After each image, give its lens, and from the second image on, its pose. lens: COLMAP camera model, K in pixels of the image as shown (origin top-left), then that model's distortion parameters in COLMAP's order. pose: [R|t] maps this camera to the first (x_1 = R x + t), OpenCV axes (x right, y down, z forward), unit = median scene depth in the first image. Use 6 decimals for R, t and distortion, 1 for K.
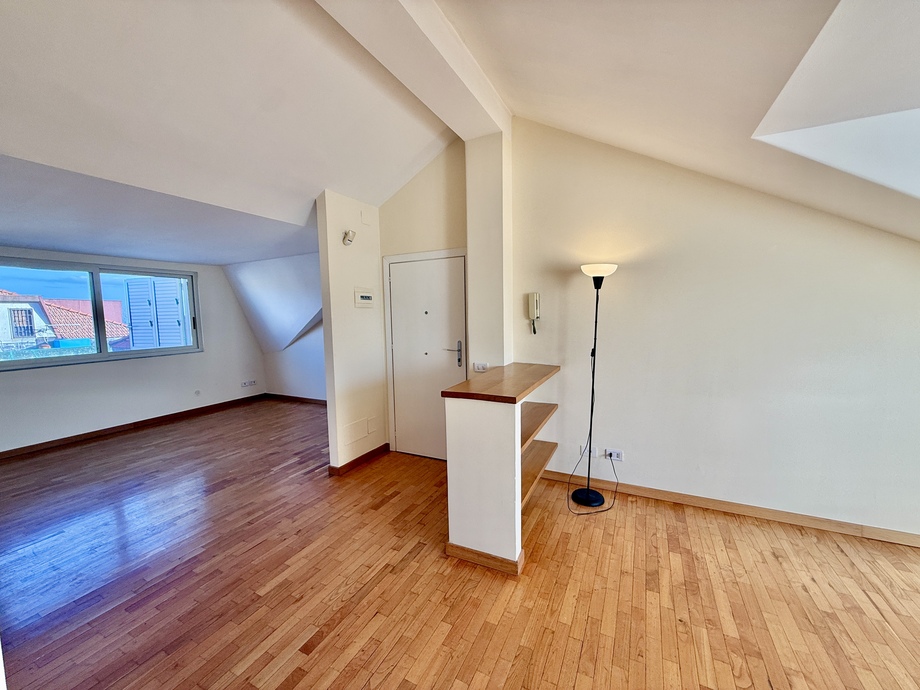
lens RADIAL K [[367.2, 0, 458.5], [0, 367.2, 346.4], [0, 0, 1]] dist [-0.000741, 0.000103]
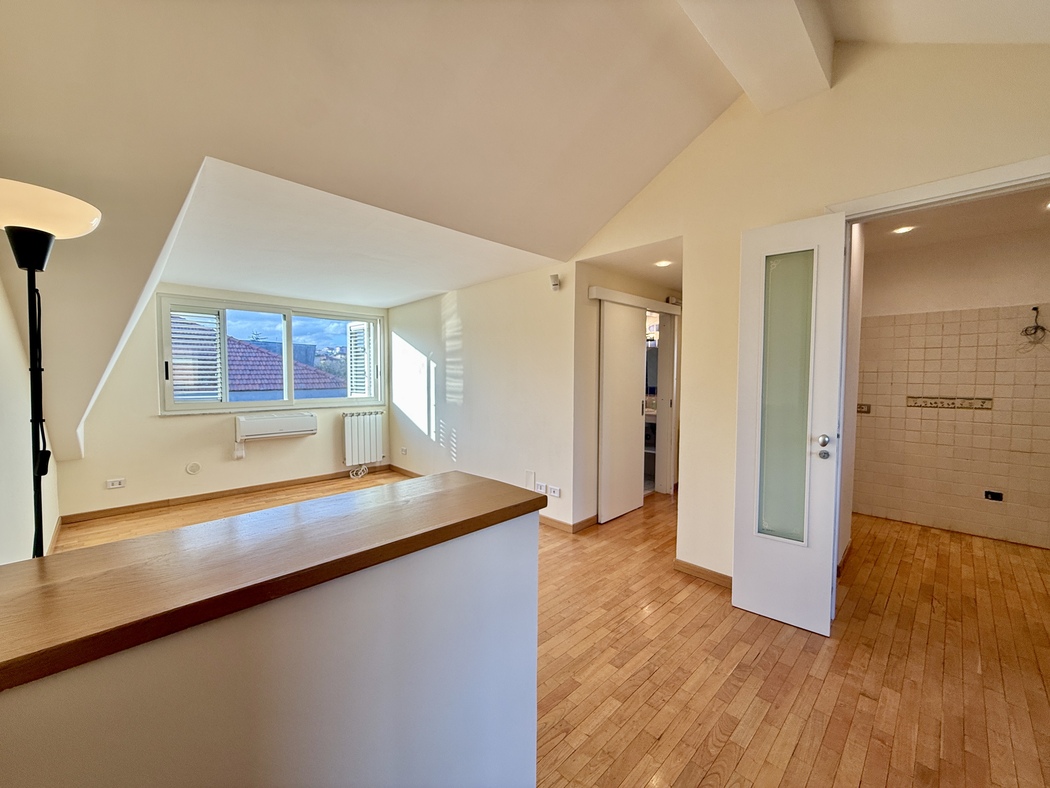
lens RADIAL K [[419.1, 0, 522.7], [0, 419.1, 393.8], [0, 0, 1]] dist [-0.000741, 0.000103]
pose [[-0.943494, 0.000014, 0.331391, -0.147239], [0.045115, 0.990695, 0.128404, -0.065386], [-0.328305, 0.136099, -0.934715, 1.092196]]
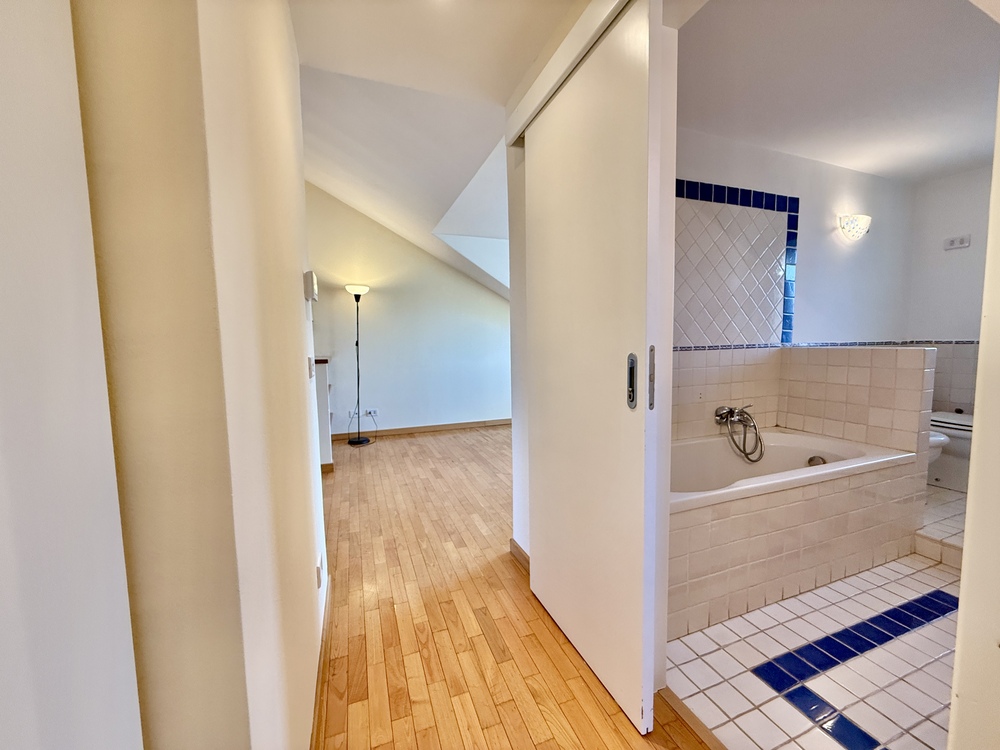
lens RADIAL K [[399.2, 0, 497.4], [0, 399.2, 378.3], [0, 0, 1]] dist [-0.000741, 0.000103]
pose [[0.686997, -0.059387, 0.724230, -0.409215], [0.069422, 0.997460, 0.015938, 0.161315], [-0.723337, 0.039328, 0.689375, -0.521985]]
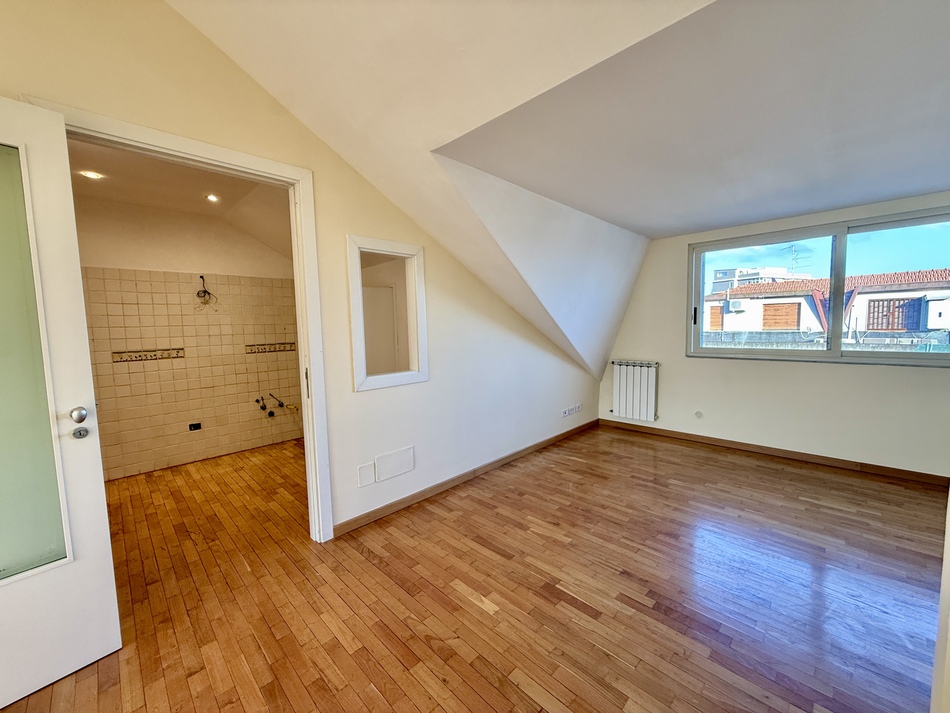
lens RADIAL K [[379.2, 0, 474.2], [0, 379.2, 355.8], [0, 0, 1]] dist [-0.000741, 0.000103]
pose [[-0.318183, 0.104841, -0.942214, -0.102670], [-0.058721, 0.989778, 0.129963, -0.041687], [0.946209, 0.096680, -0.308775, 0.897255]]
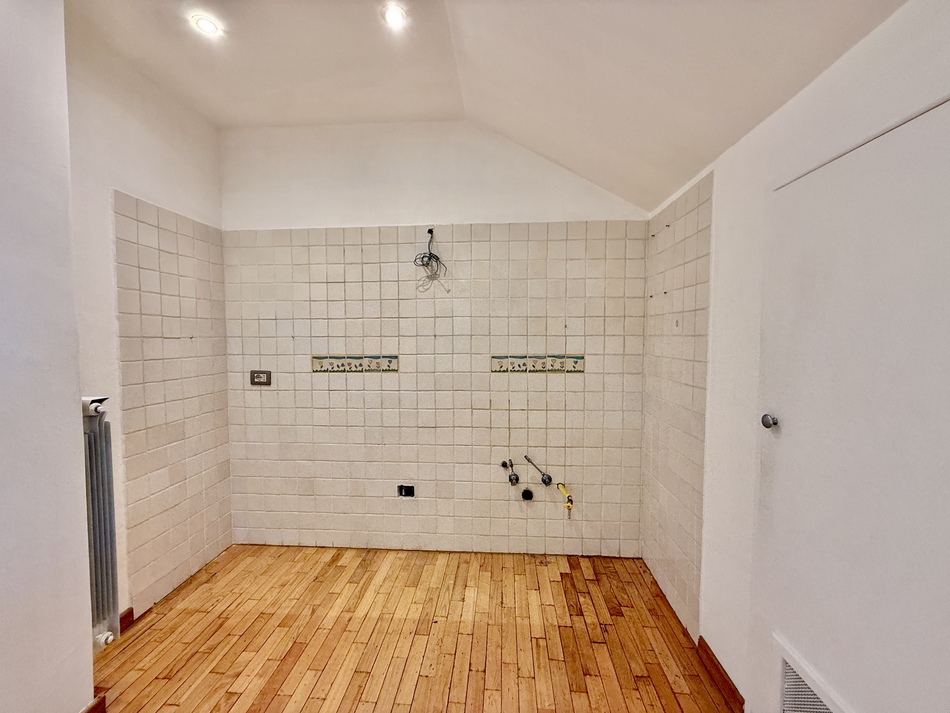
lens RADIAL K [[379.2, 0, 472.2], [0, 379.2, 355.9], [0, 0, 1]] dist [-0.000741, 0.000103]
pose [[-0.927640, 0.041179, -0.371197, -0.843104], [-0.013963, 0.989384, 0.144653, 0.044713], [0.373213, 0.139369, -0.917218, 0.325972]]
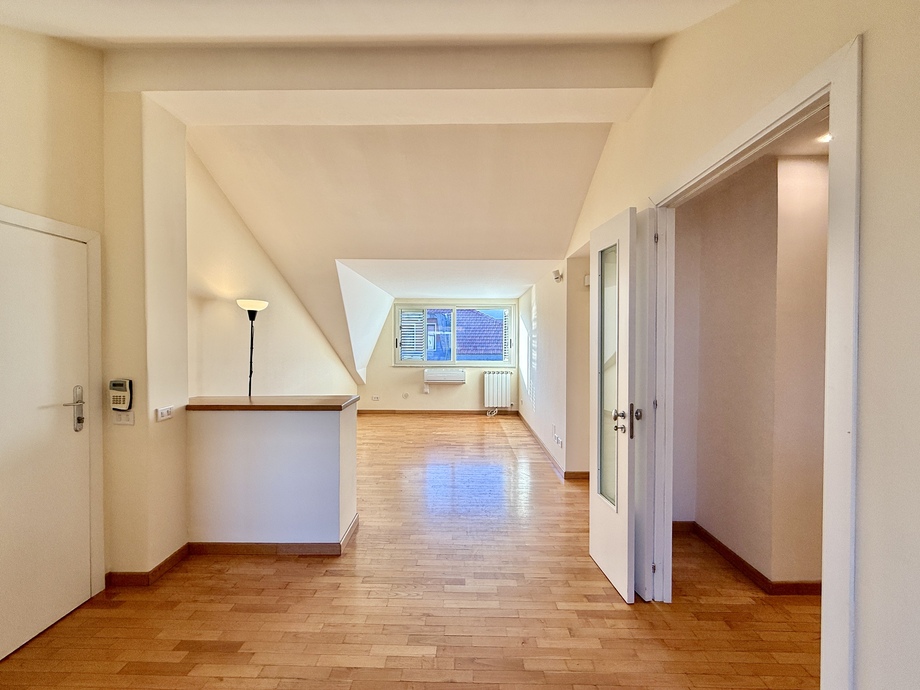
lens RADIAL K [[367.2, 0, 458.7], [0, 367.2, 345.6], [0, 0, 1]] dist [-0.000741, 0.000103]
pose [[-0.431085, 0.003683, 0.902304, -0.885548], [0.087894, 0.995407, 0.037930, -0.053912], [-0.898020, 0.095658, -0.429429, 0.817131]]
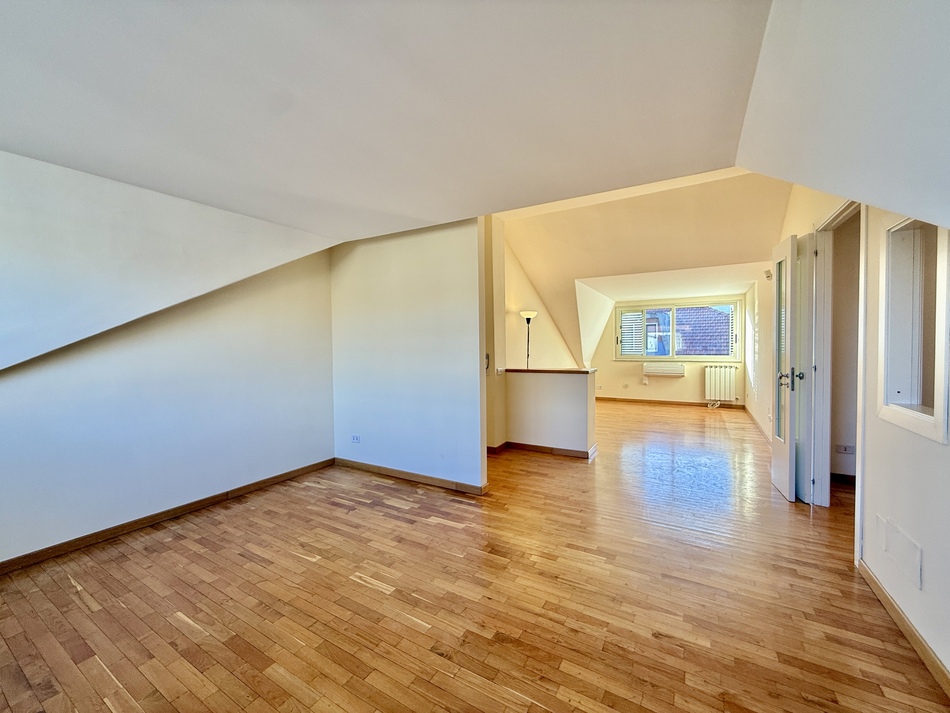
lens RADIAL K [[379.2, 0, 473.2], [0, 379.2, 355.9], [0, 0, 1]] dist [-0.000741, 0.000103]
pose [[0.072772, -0.010397, 0.997294, -1.504249], [0.102567, 0.994722, 0.002886, -0.018818], [-0.992061, 0.102079, 0.073455, 1.037722]]
